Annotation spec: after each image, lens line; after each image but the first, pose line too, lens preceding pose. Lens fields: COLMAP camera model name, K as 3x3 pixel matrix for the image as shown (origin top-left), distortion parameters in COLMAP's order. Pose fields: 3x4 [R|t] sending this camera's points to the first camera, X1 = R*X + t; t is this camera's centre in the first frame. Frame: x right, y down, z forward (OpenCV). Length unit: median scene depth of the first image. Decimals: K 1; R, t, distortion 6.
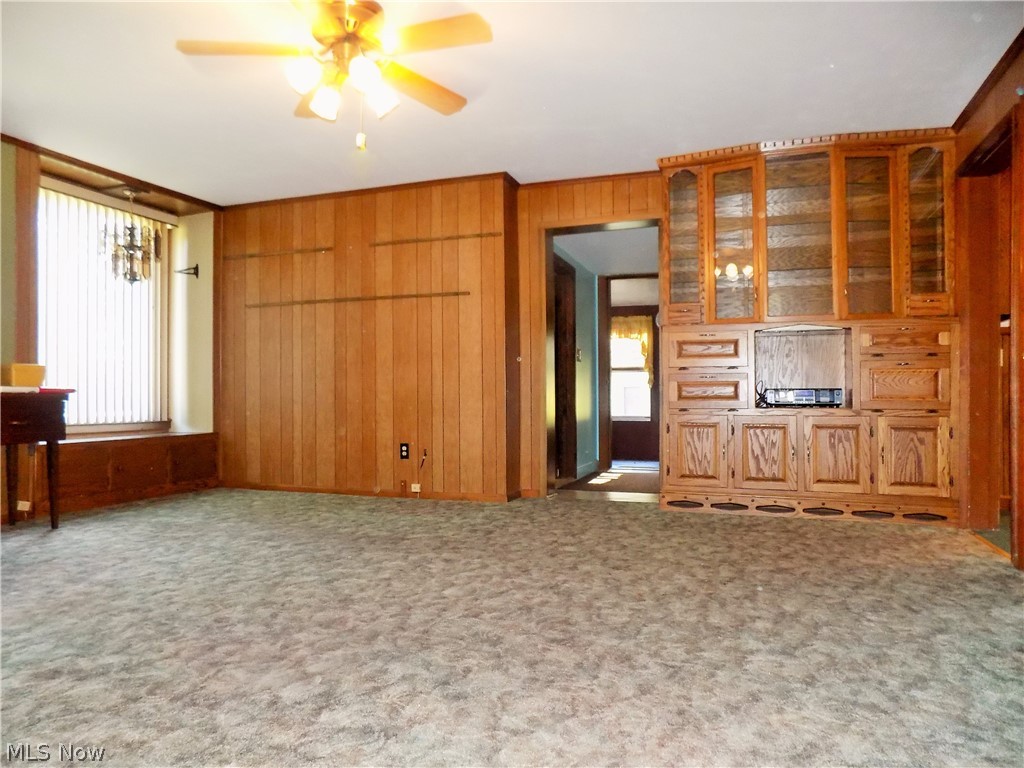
lens RADIAL K [[694.5, 0, 510.4], [0, 694.5, 390.8], [0, 0, 1]] dist [-0.040829, 0.007443]
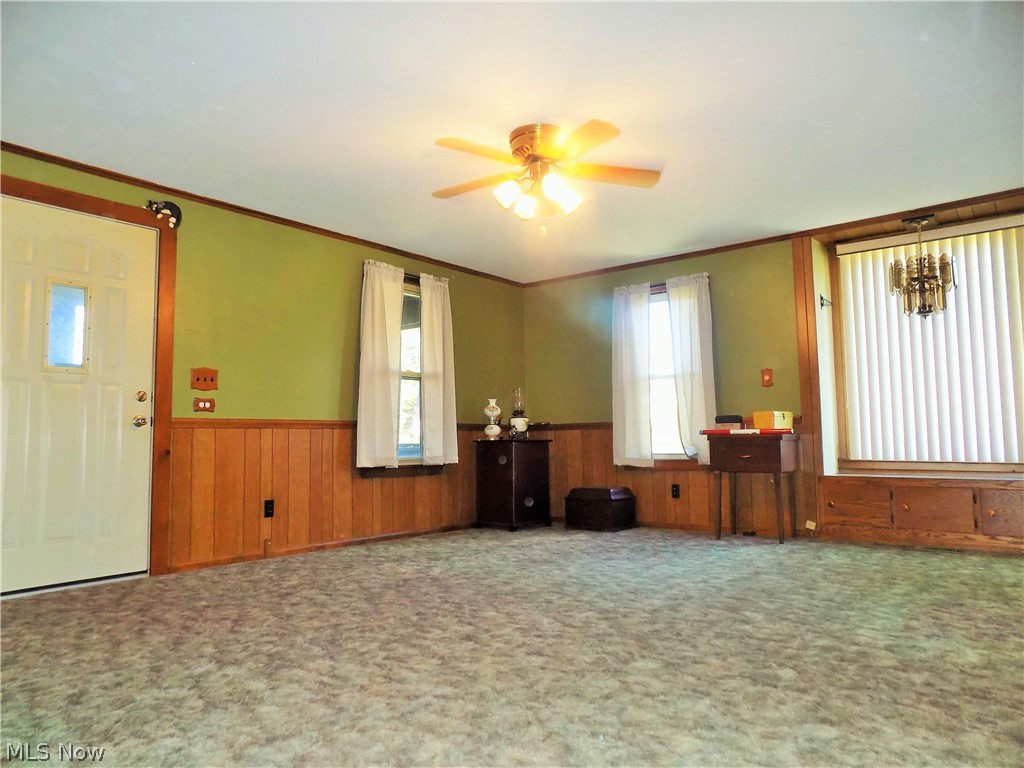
lens RADIAL K [[694.5, 0, 510.5], [0, 694.5, 382.4], [0, 0, 1]] dist [-0.040829, 0.007443]
pose [[-0.323815, -0.074780, -0.943161, 1.101815], [0.022771, 0.995967, -0.086785, 0.012757], [0.945846, -0.049579, -0.320806, 1.552394]]
